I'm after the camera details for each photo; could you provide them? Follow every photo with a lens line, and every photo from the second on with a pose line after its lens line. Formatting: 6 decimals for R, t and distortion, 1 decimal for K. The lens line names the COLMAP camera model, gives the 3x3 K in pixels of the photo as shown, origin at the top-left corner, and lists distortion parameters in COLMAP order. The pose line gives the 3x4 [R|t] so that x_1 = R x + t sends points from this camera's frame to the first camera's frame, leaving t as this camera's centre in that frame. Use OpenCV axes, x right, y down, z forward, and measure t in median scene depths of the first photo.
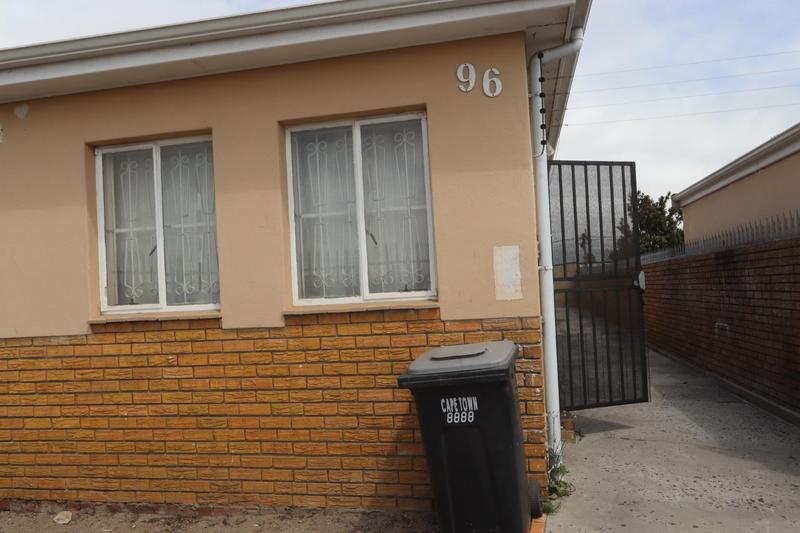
lens RADIAL K [[604.9, 0, 400.0], [0, 604.9, 266.5], [0, 0, 1]] dist [-0.011519, 0.043221]
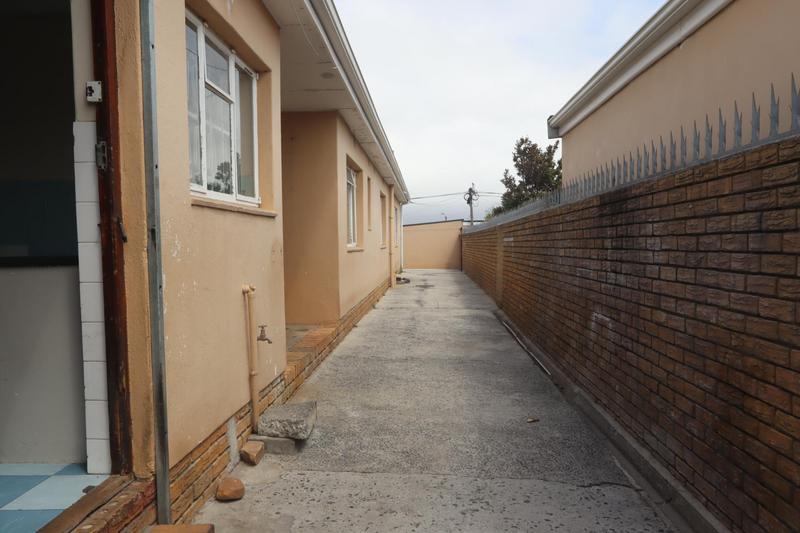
lens RADIAL K [[604.9, 0, 400.0], [0, 604.9, 266.5], [0, 0, 1]] dist [-0.011519, 0.043221]
pose [[0.987523, 0.027702, 0.155017, 0.247469], [-0.038826, 0.996847, 0.069198, 0.012717], [-0.152611, -0.074354, 0.985485, 0.457239]]
